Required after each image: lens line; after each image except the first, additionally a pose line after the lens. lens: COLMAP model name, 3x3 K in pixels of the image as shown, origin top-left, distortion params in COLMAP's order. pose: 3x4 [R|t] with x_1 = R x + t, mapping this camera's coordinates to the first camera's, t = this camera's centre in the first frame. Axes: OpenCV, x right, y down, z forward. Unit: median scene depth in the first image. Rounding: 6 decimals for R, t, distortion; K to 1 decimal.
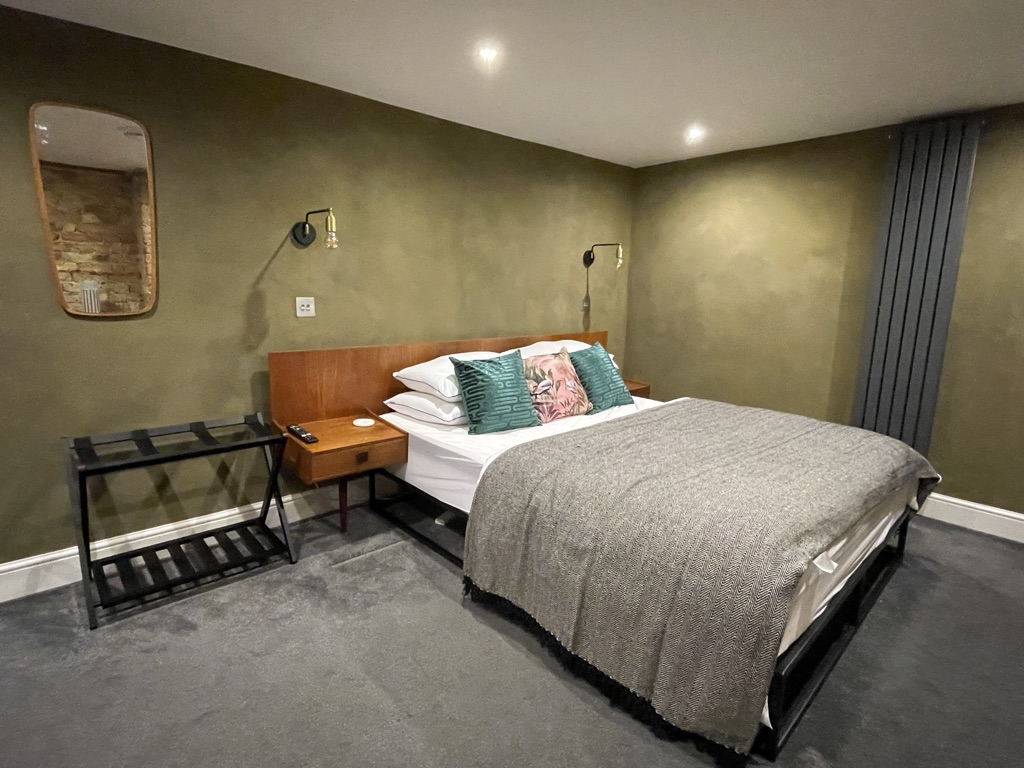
lens RADIAL K [[529.9, 0, 509.2], [0, 529.9, 377.7], [0, 0, 1]] dist [-0.003704, 0.000318]
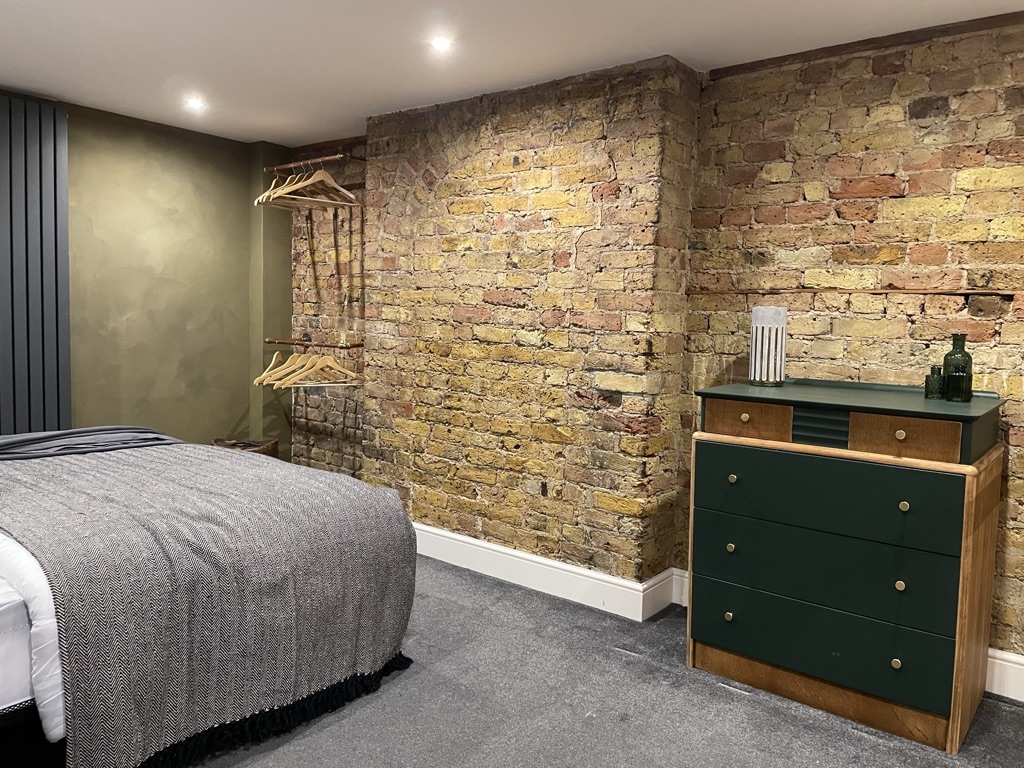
lens RADIAL K [[768.9, 0, 517.0], [0, 768.9, 377.0], [0, 0, 1]] dist [0.098631, -0.126994]
pose [[-0.163075, -0.099337, 0.981600, -0.763384], [0.141281, 0.982314, 0.122880, -0.069746], [-0.976446, 0.158720, -0.146157, 0.503768]]
